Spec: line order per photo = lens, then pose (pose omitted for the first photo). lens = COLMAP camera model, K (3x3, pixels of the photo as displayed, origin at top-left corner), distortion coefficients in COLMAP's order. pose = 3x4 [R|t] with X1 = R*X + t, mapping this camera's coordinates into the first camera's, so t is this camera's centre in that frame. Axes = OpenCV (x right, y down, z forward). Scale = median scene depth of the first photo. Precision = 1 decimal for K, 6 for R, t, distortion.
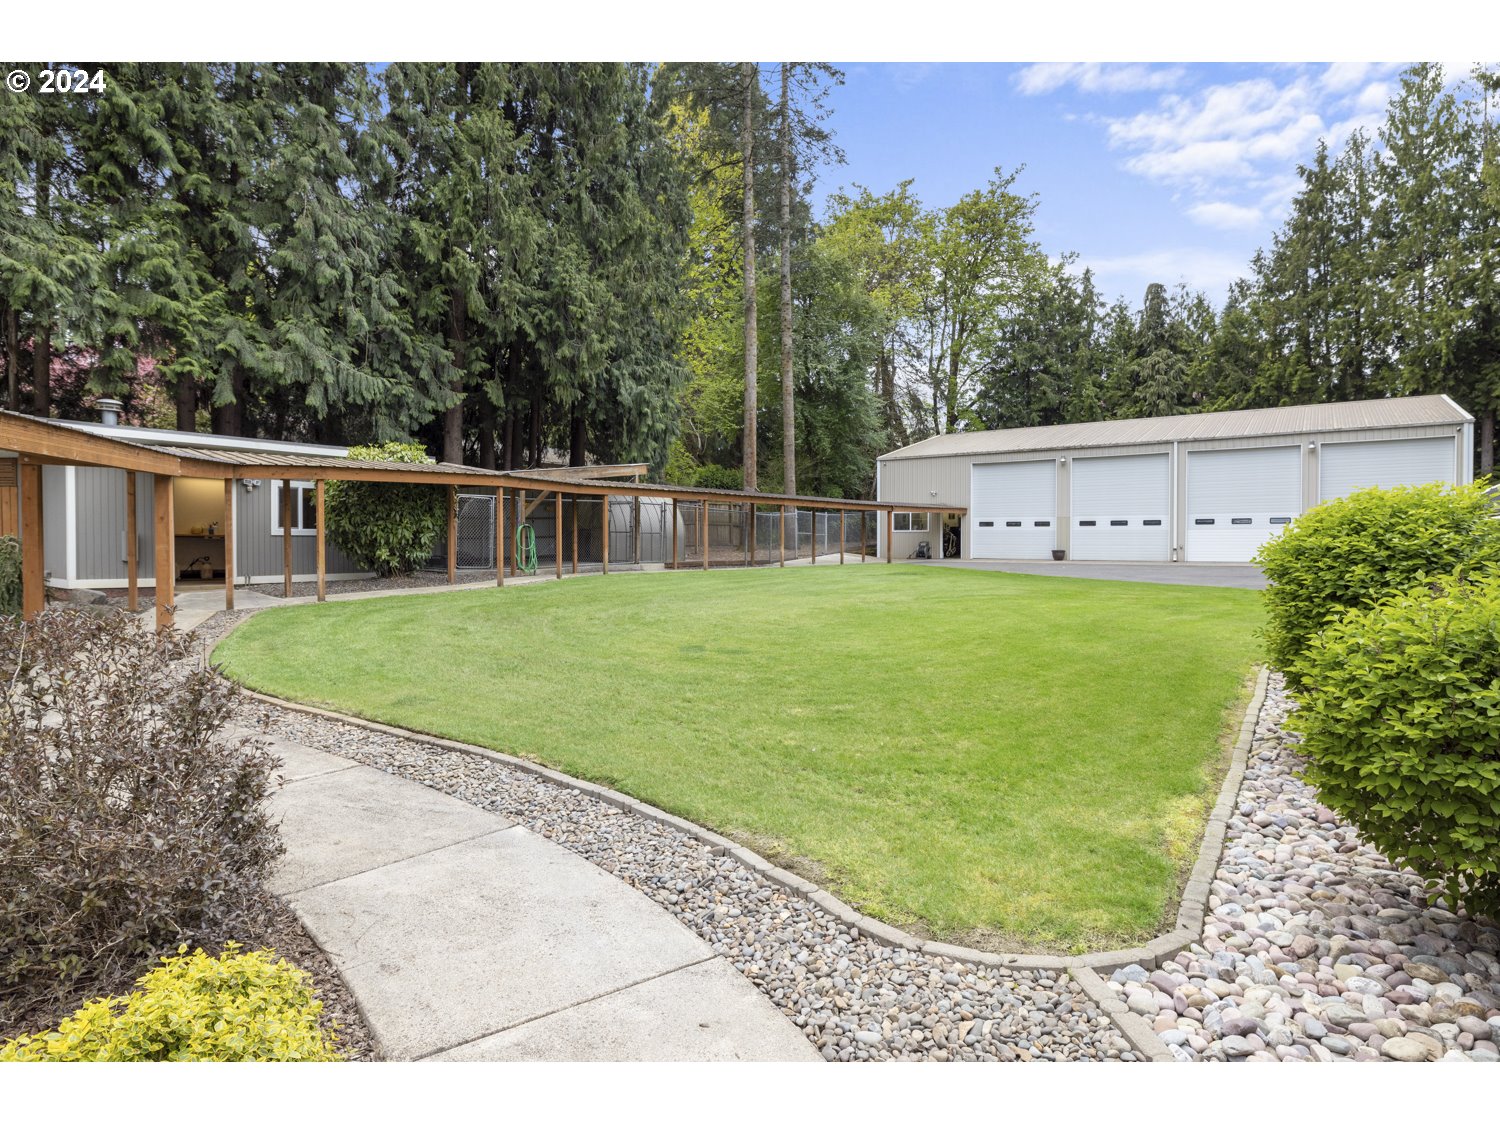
lens RADIAL K [[806.1, 0, 758.7], [0, 806.1, 559.1], [0, 0, 1]] dist [0.005459, -0.003139]
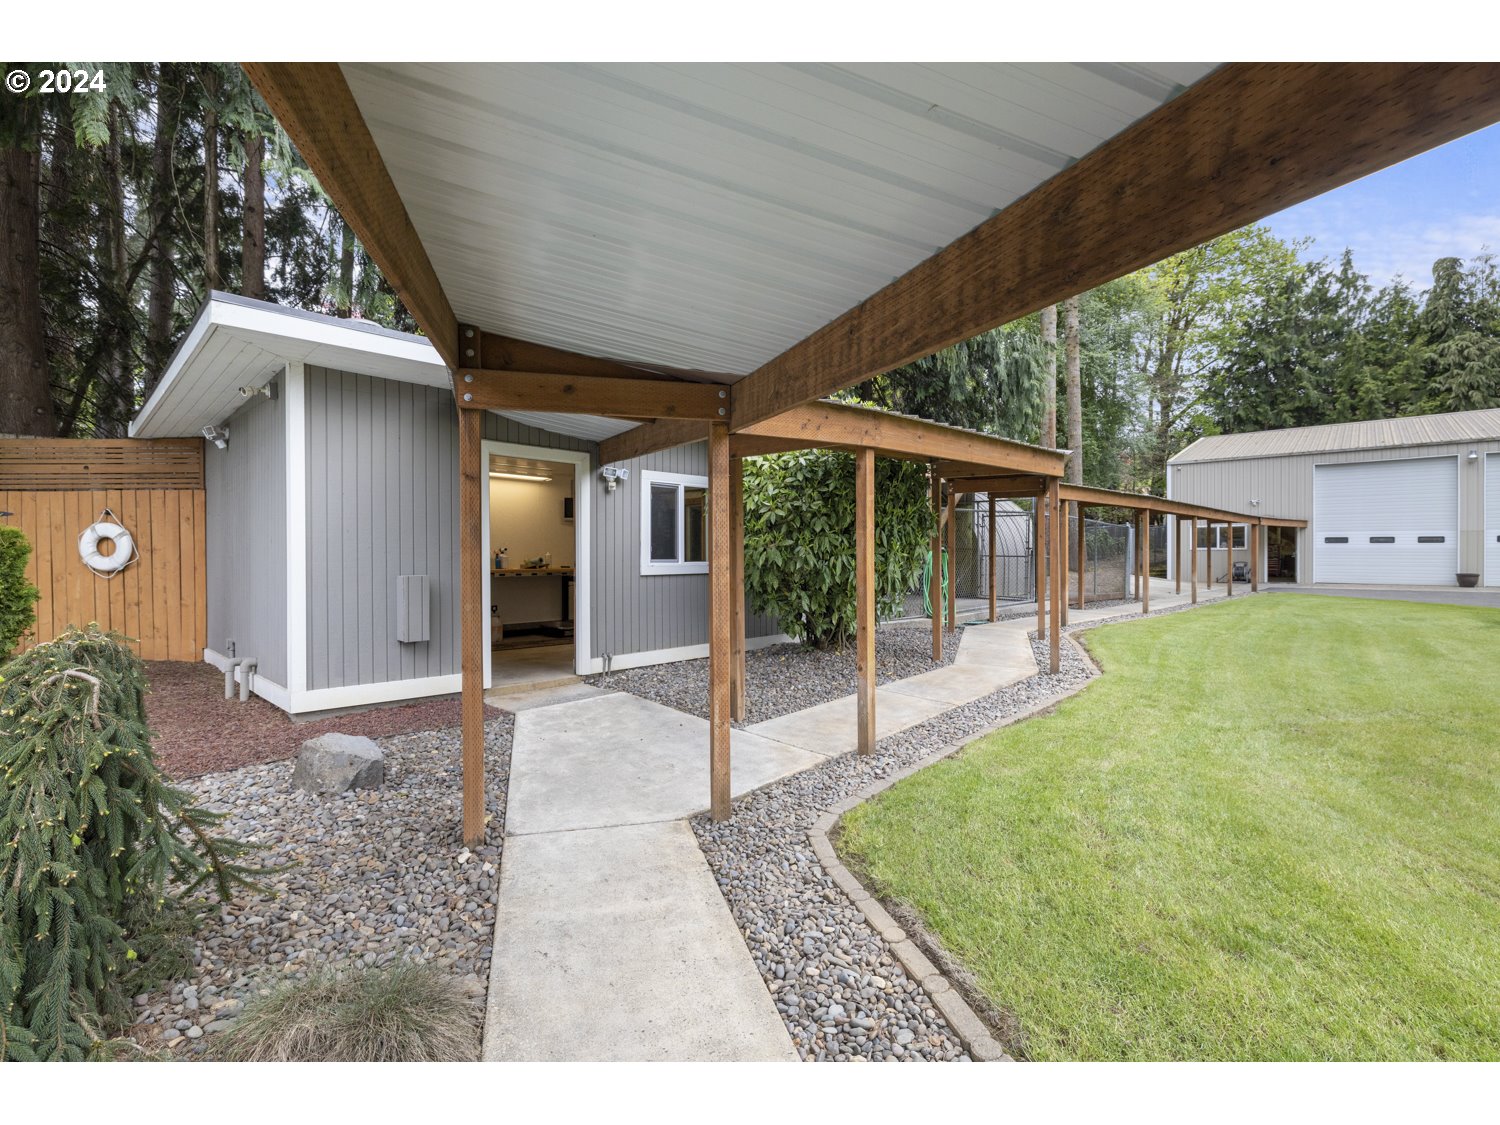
lens RADIAL K [[688.8, 0, 746.3], [0, 688.8, 563.6], [0, 0, 1]] dist [-0.009199, 0.000209]
pose [[0.994331, -0.002738, -0.106295, -0.183489], [0.001903, 0.999967, -0.007950, -0.012518], [0.106313, 0.007703, 0.994303, 0.212089]]
